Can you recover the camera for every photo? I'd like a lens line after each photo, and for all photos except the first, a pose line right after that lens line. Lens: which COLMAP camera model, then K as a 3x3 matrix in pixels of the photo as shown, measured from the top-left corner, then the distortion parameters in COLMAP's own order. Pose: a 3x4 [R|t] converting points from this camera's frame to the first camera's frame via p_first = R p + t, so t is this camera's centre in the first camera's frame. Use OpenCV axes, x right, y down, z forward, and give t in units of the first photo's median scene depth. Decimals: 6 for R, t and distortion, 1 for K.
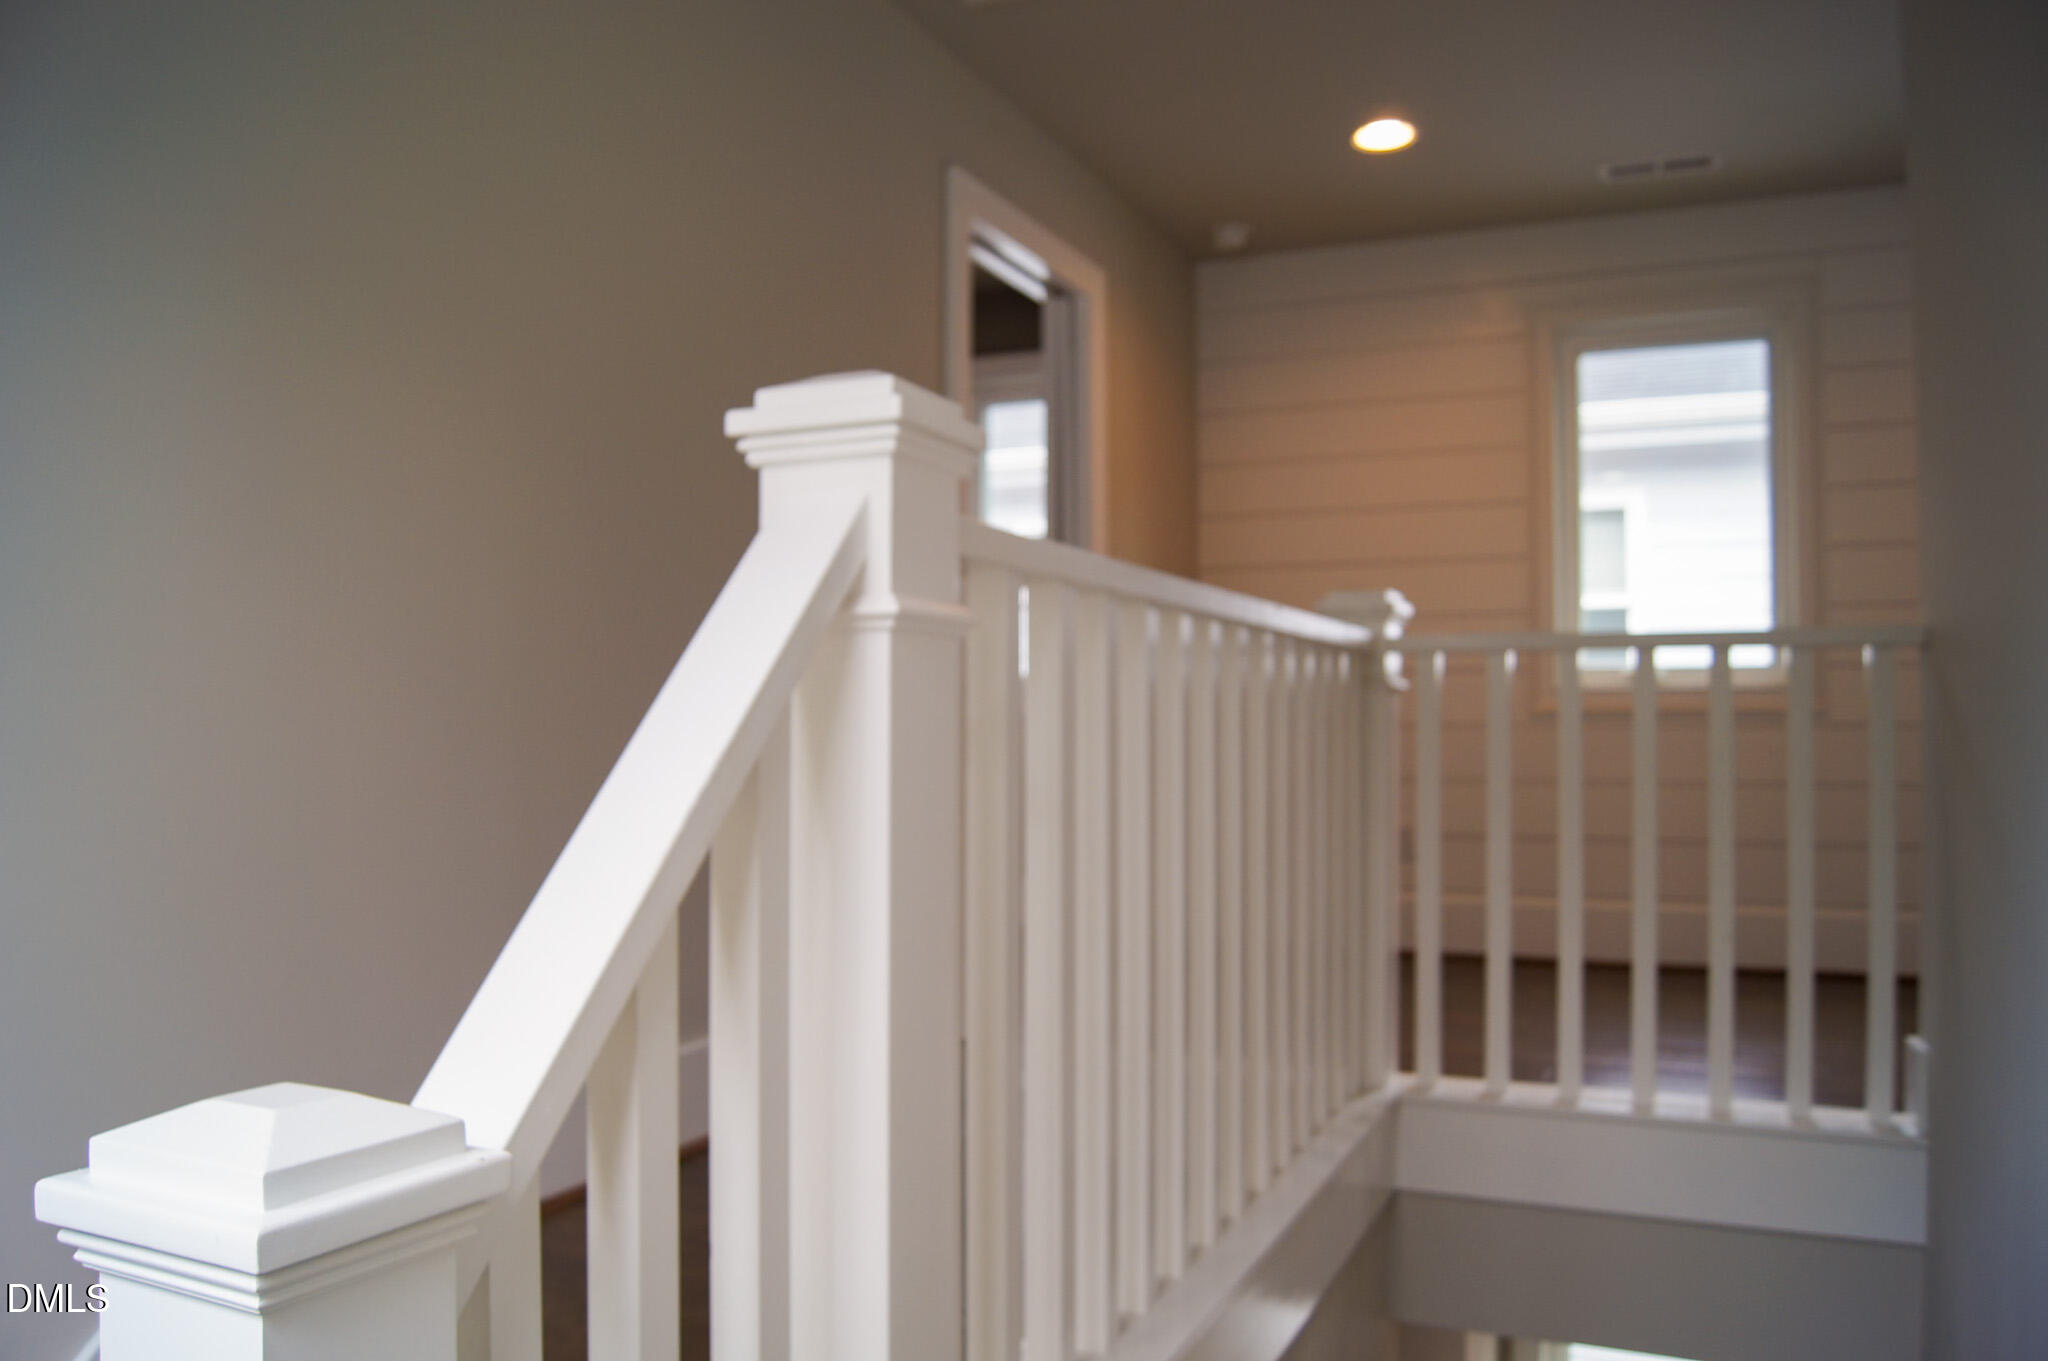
lens RADIAL K [[1613.8, 0, 1010.4], [0, 1613.8, 691.3], [0, 0, 1]] dist [-0.085616, -0.000787]
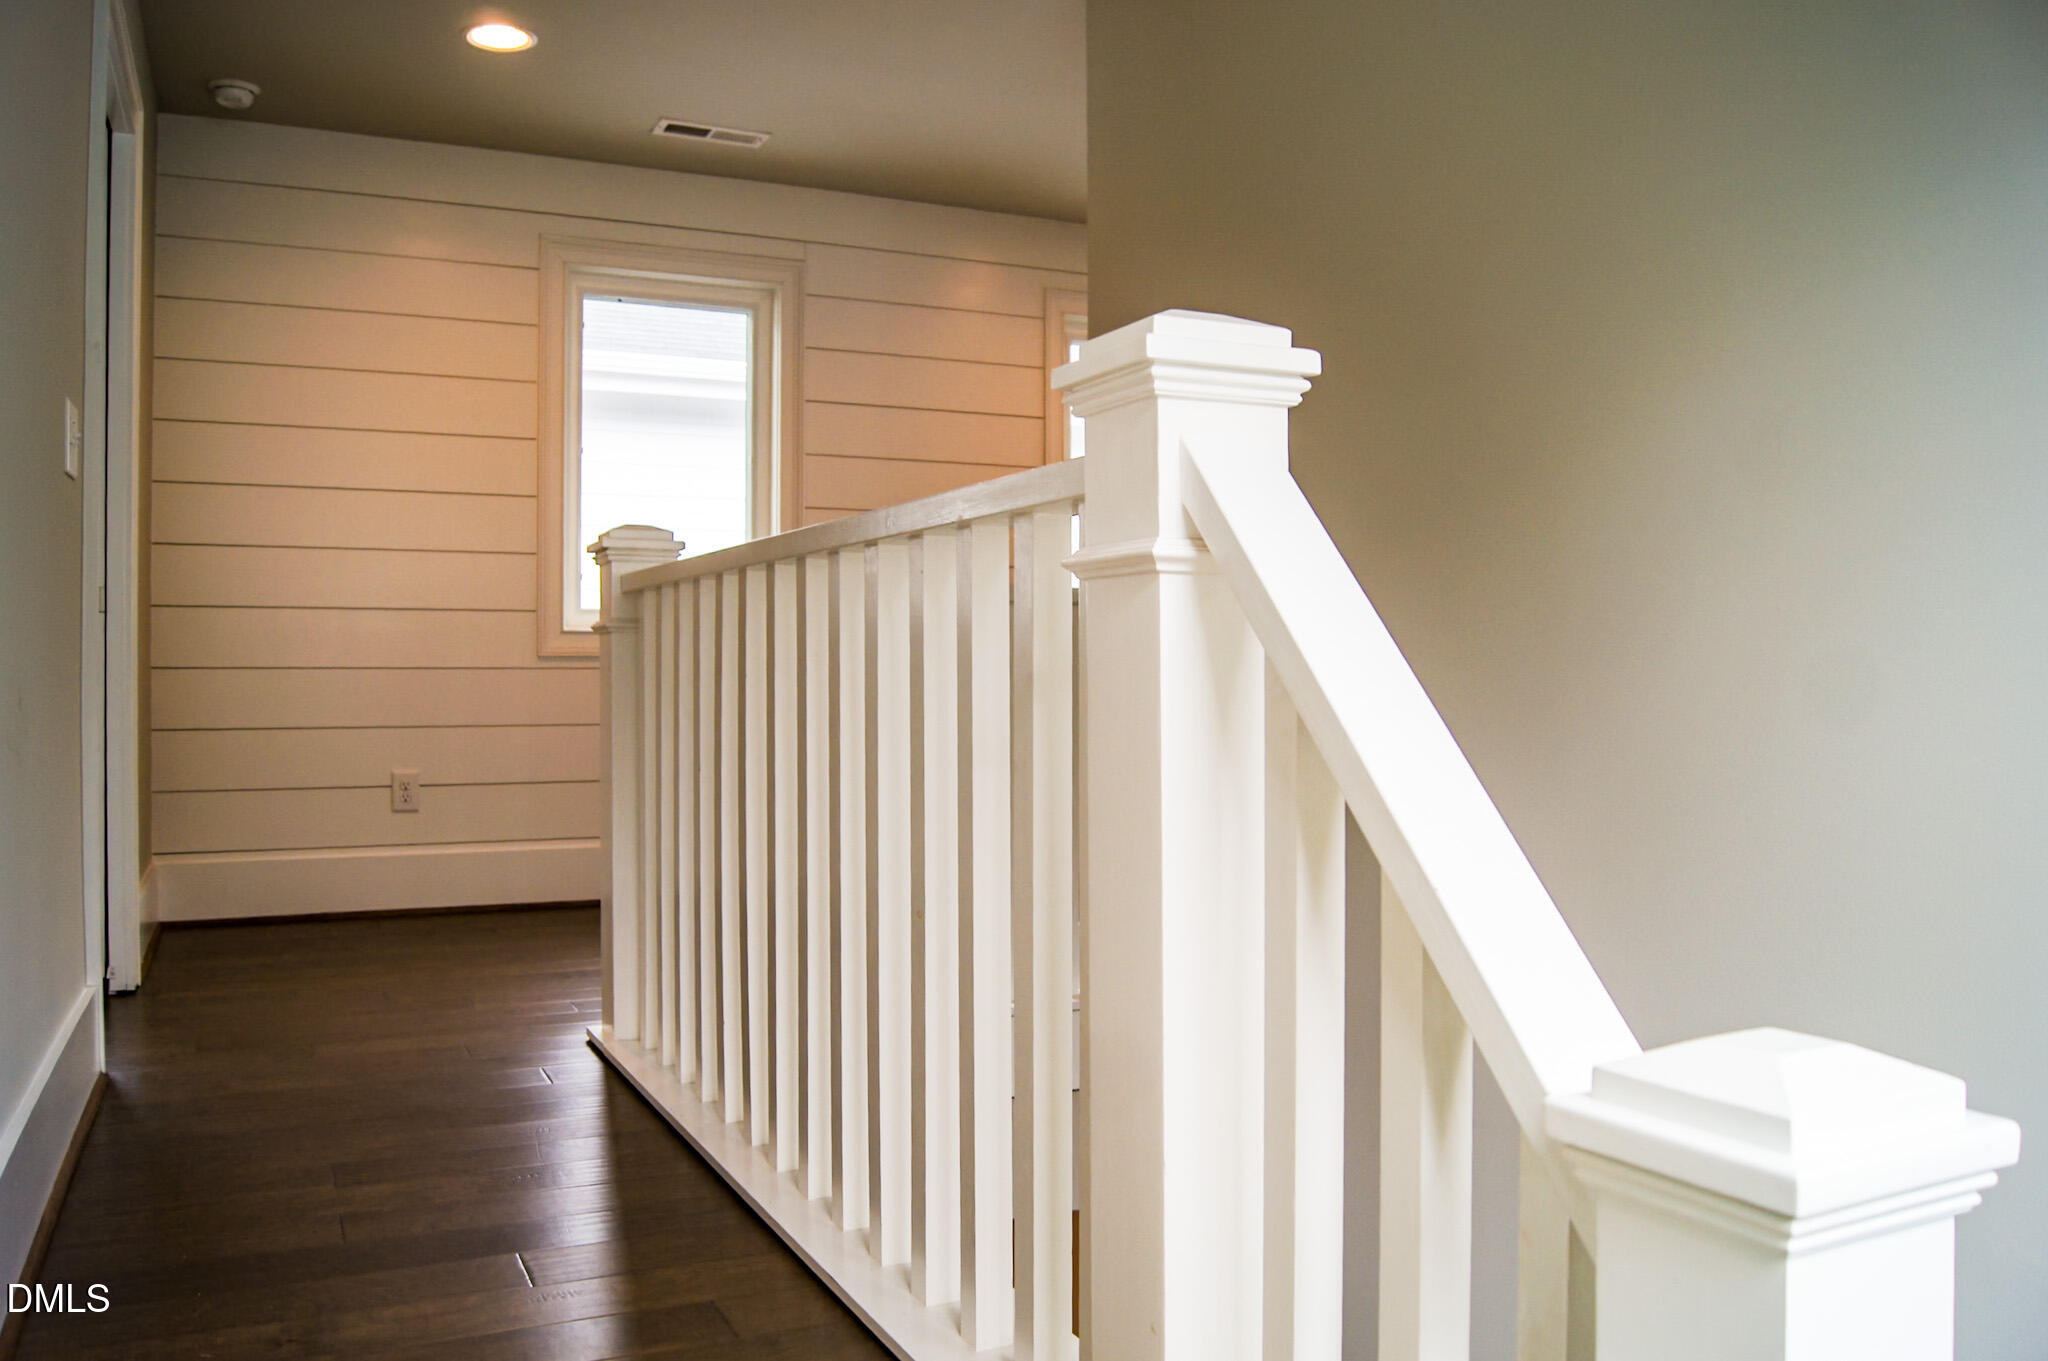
lens RADIAL K [[1644.7, 0, 1024.0], [0, 1644.7, 680.5], [0, 0, 1]] dist [-0.101282, 0.000679]
pose [[0.632114, -0.002322, 0.774872, -0.268132], [-0.023594, 0.999474, 0.022242, -0.000171], [-0.774516, -0.032342, 0.631726, 0.140597]]
